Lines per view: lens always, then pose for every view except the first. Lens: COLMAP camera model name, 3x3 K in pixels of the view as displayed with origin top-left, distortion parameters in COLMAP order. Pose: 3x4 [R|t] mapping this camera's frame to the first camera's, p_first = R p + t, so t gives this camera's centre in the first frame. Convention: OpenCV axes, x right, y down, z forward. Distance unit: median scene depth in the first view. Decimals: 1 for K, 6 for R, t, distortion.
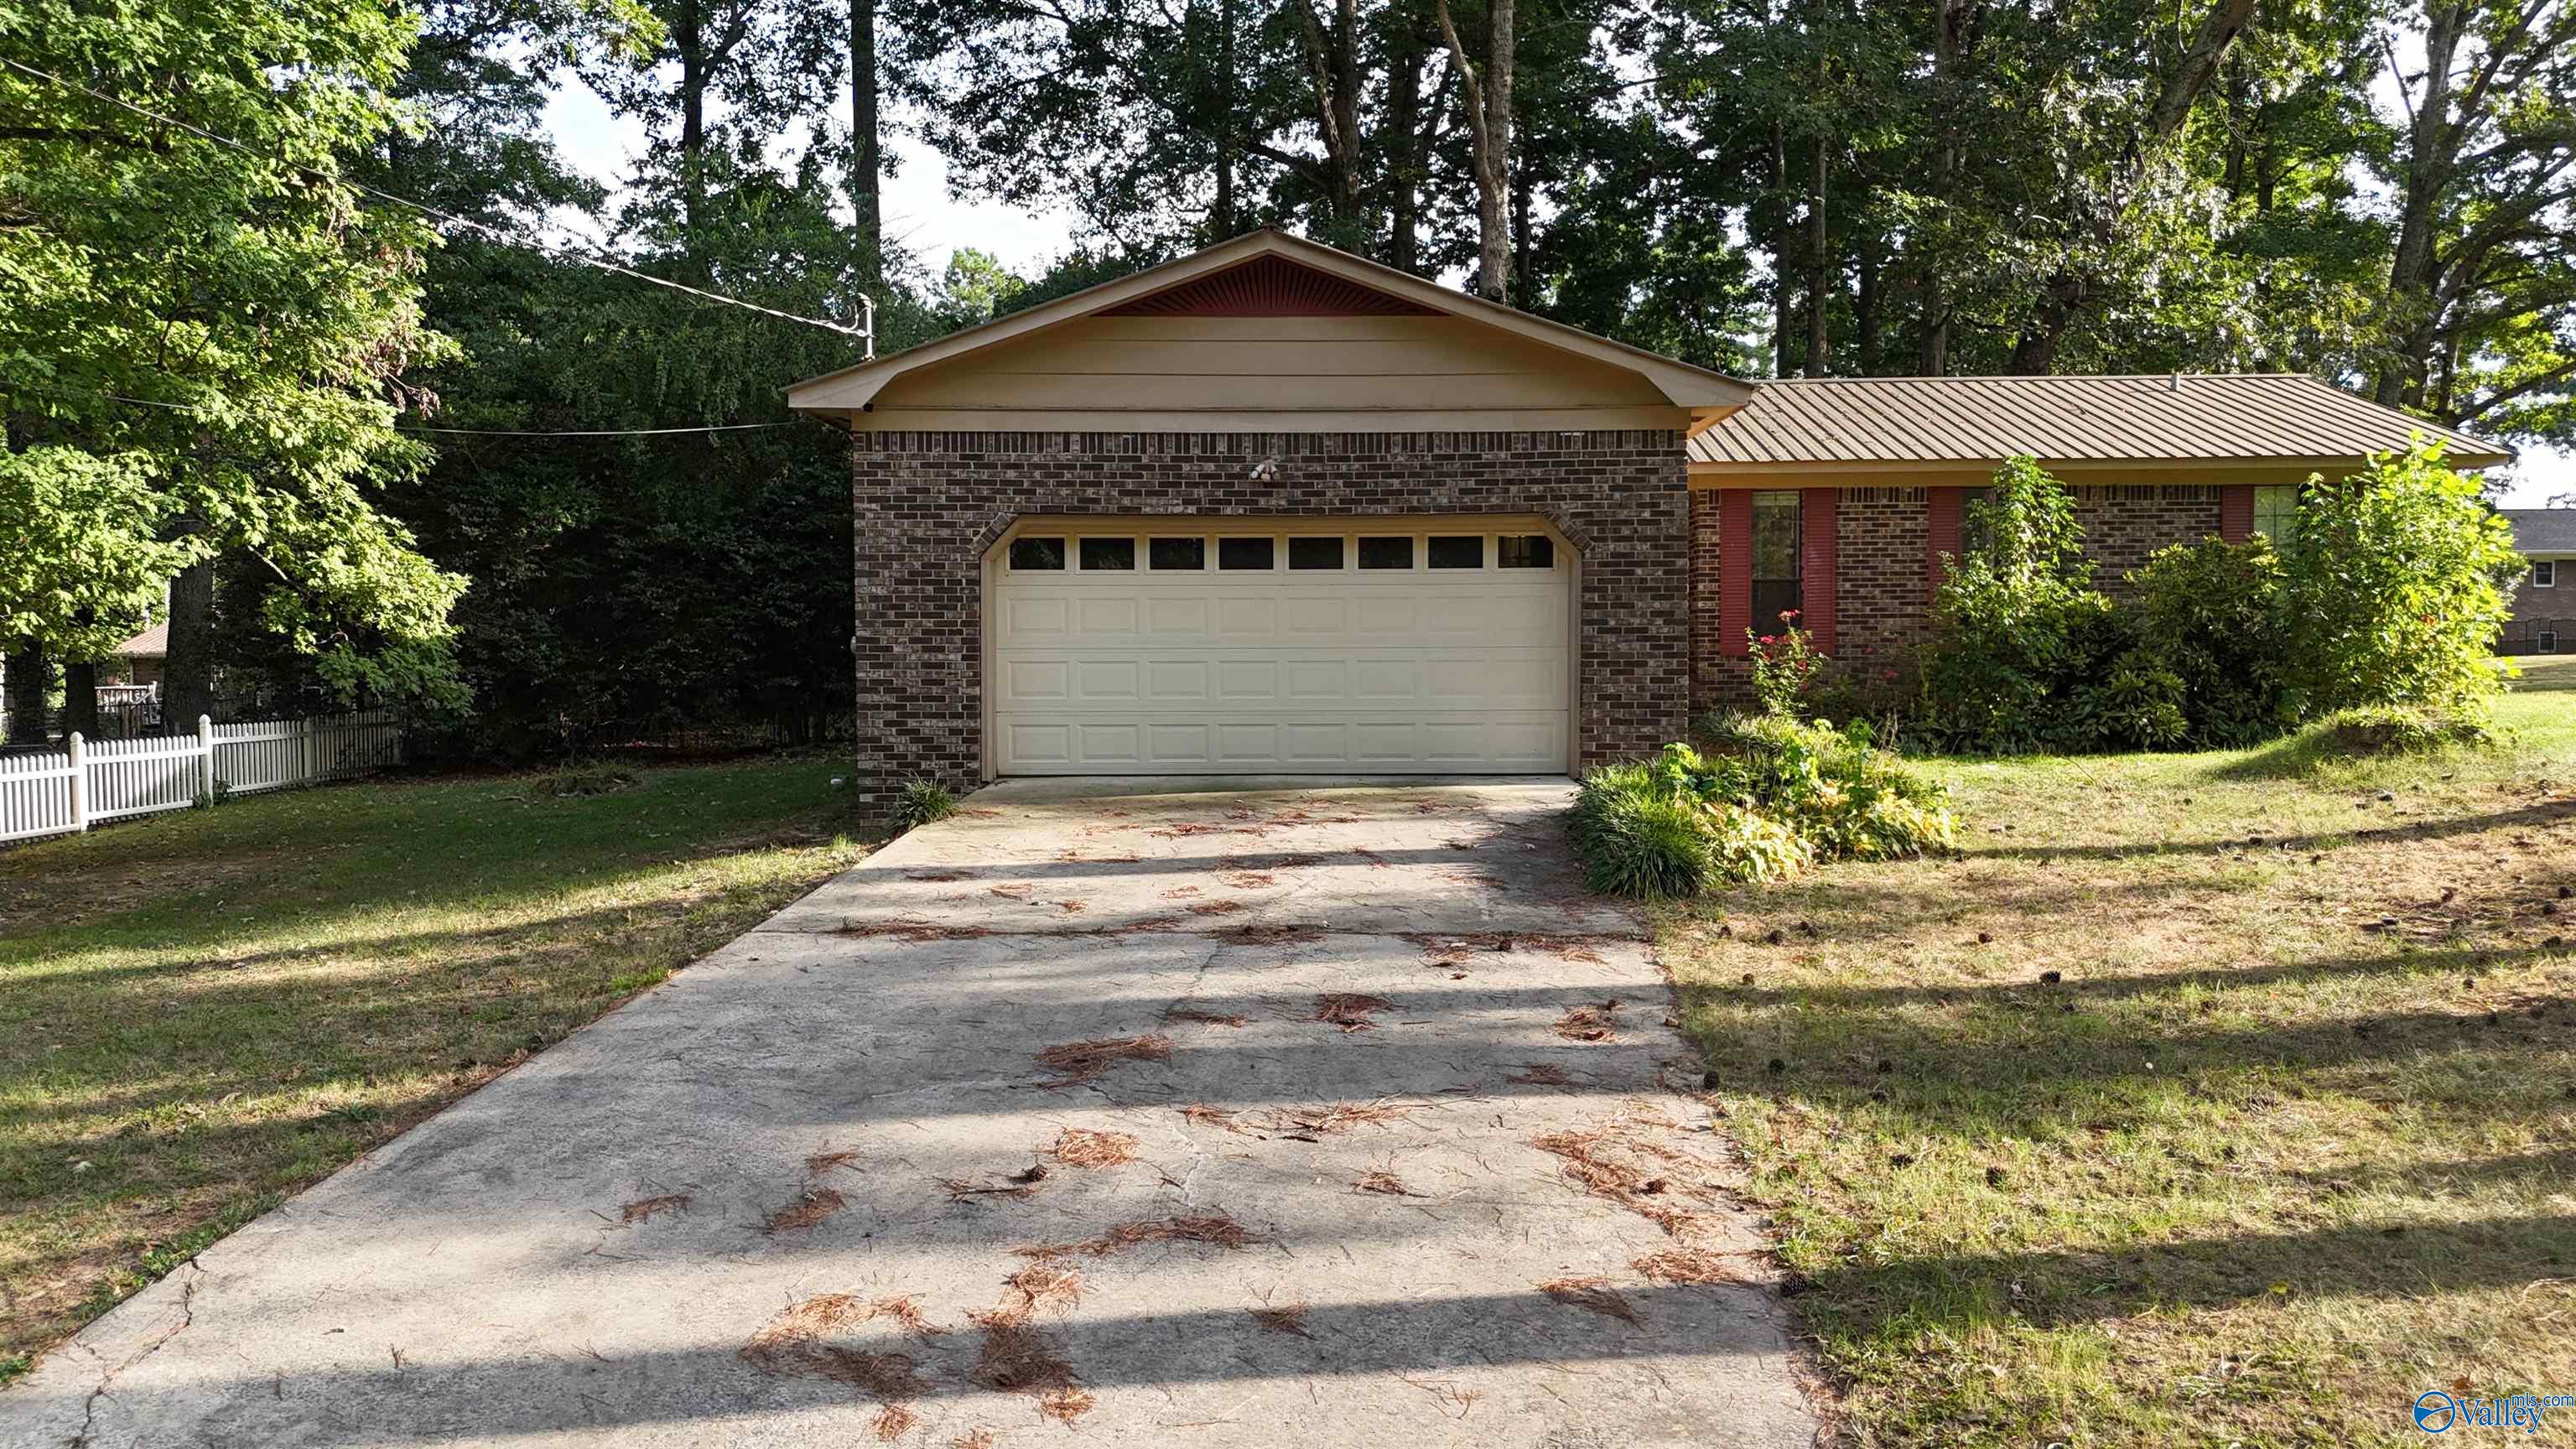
lens RADIAL K [[1922.4, 0, 1305.8], [0, 1922.4, 733.9], [0, 0, 1]] dist [0.182707, -0.432524]
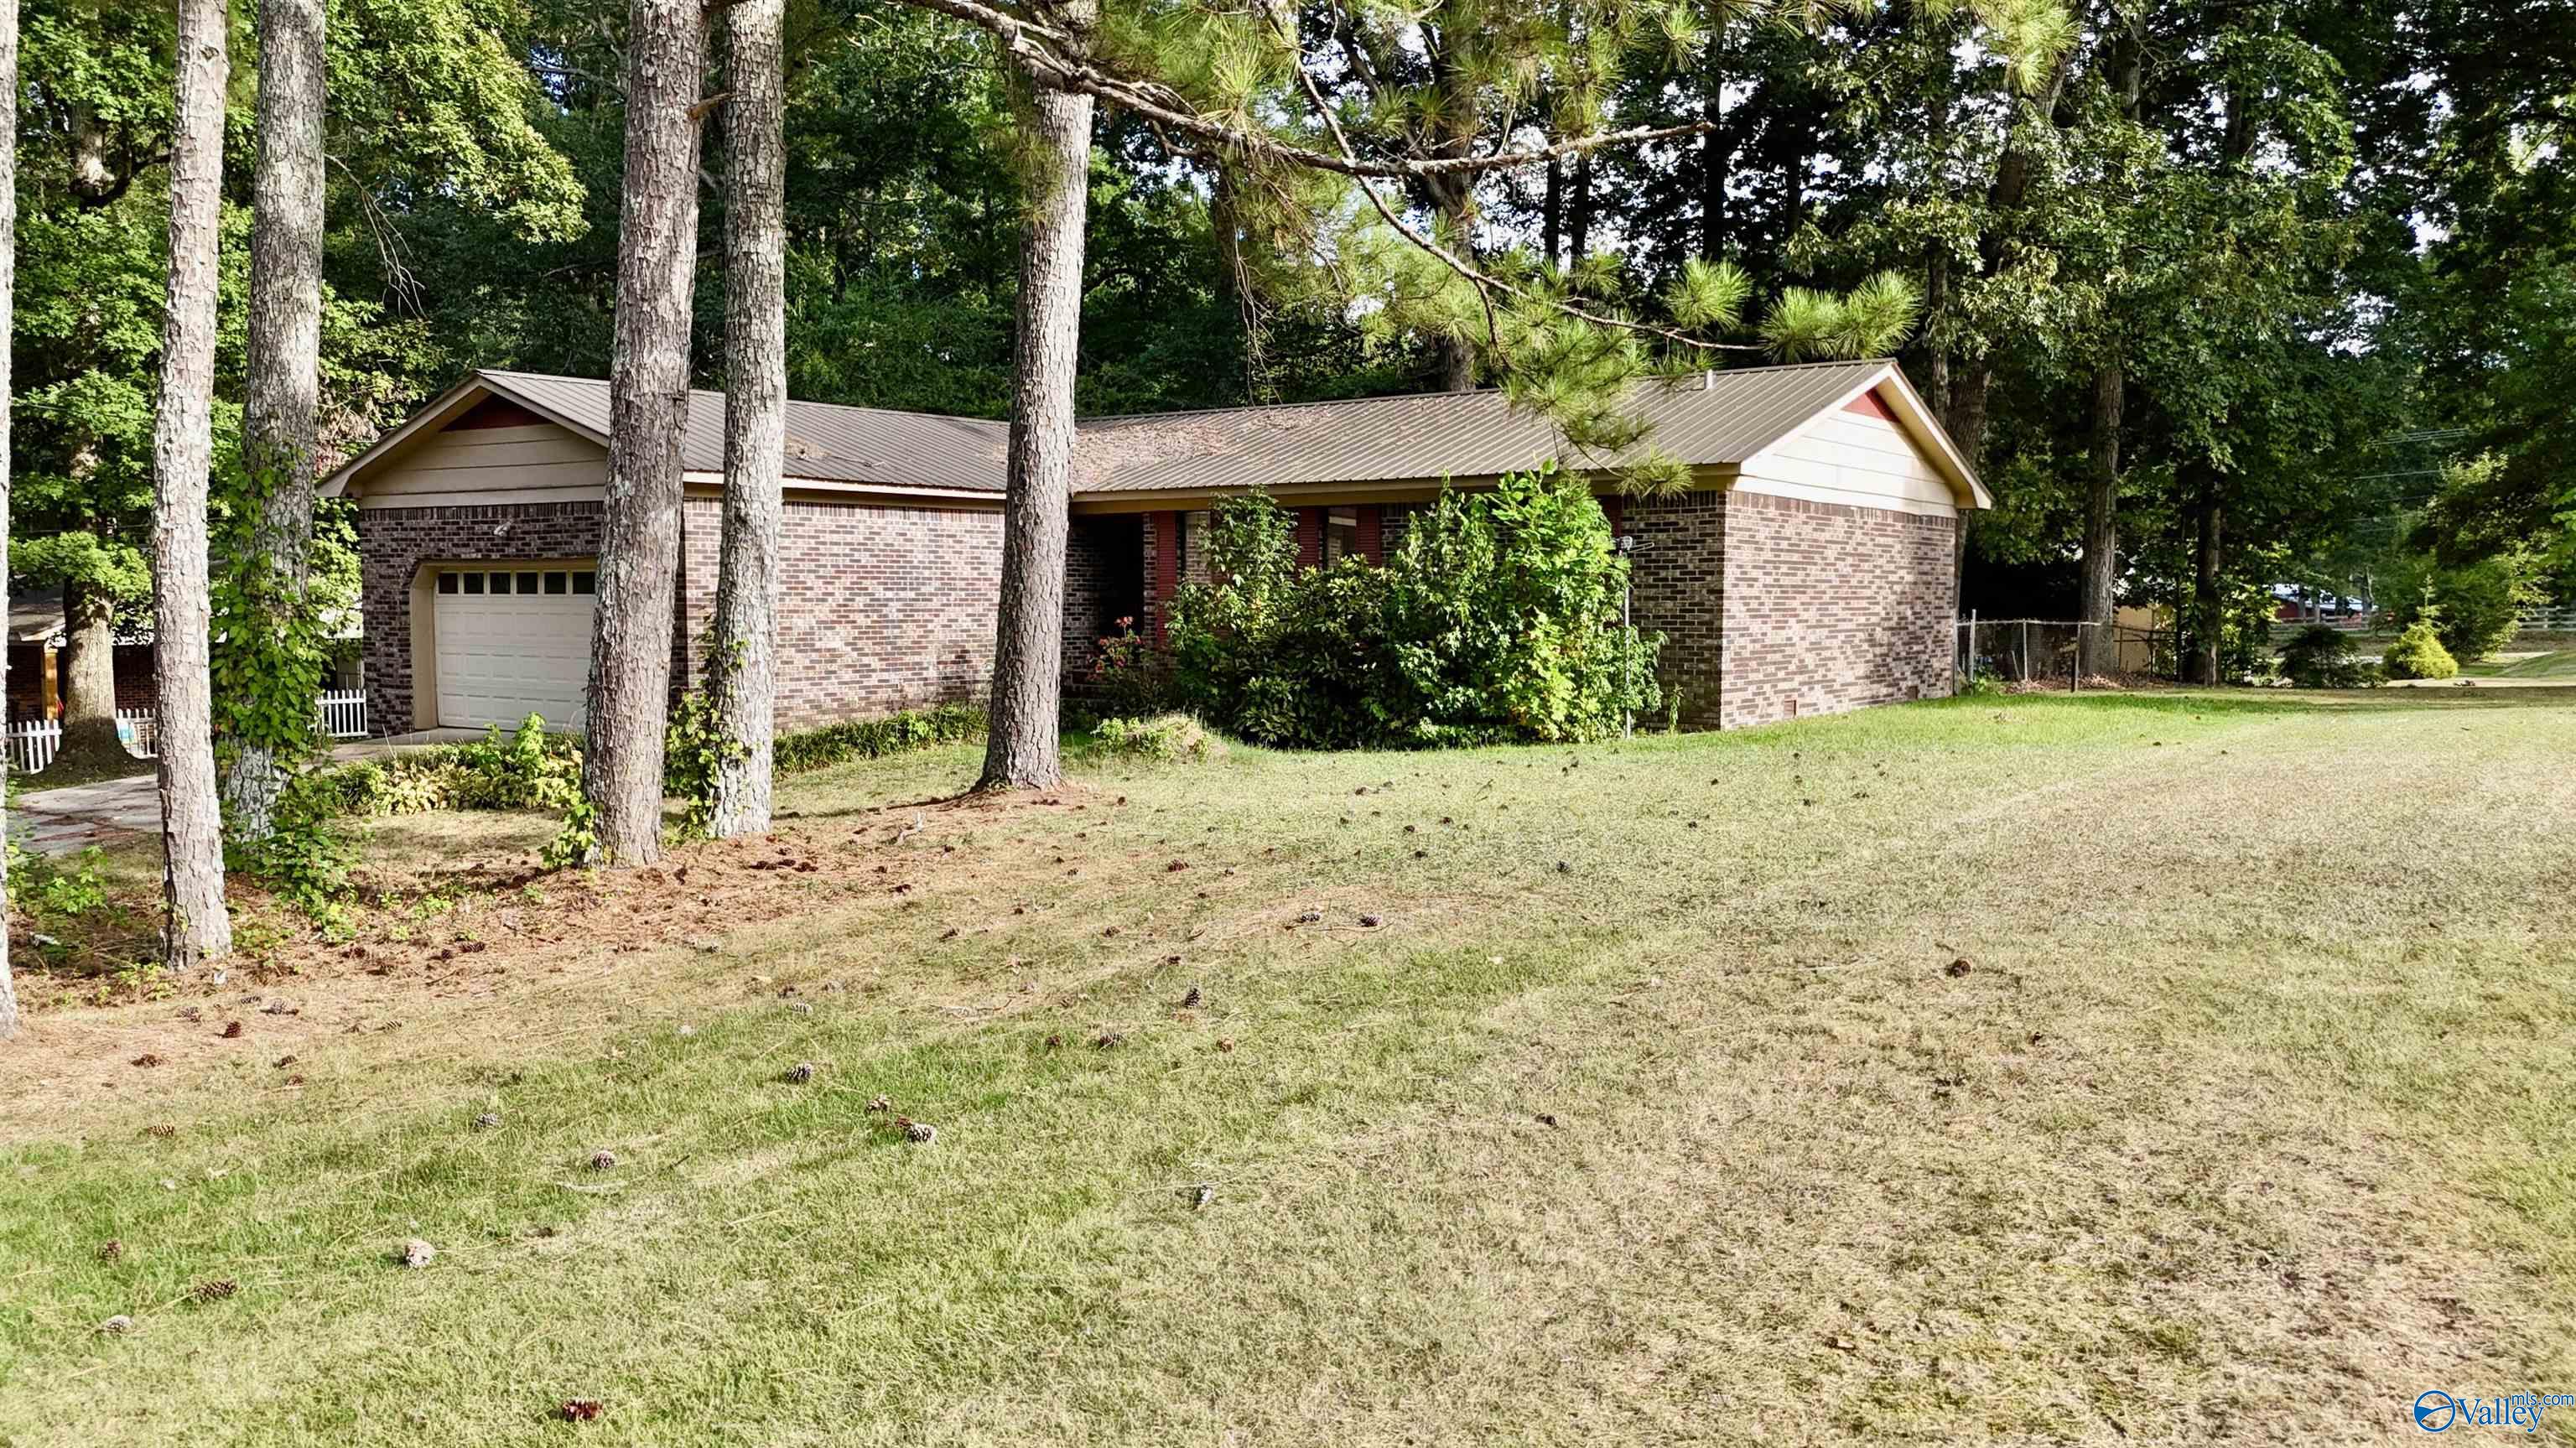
lens RADIAL K [[1922.3, 0, 1305.8], [0, 1922.3, 733.4], [0, 0, 1]] dist [0.182707, -0.432524]
pose [[0.824522, 0.044969, -0.564040, 1.345074], [-0.025574, 0.998780, 0.042245, -0.057974], [0.565251, -0.020407, 0.824666, 0.092147]]
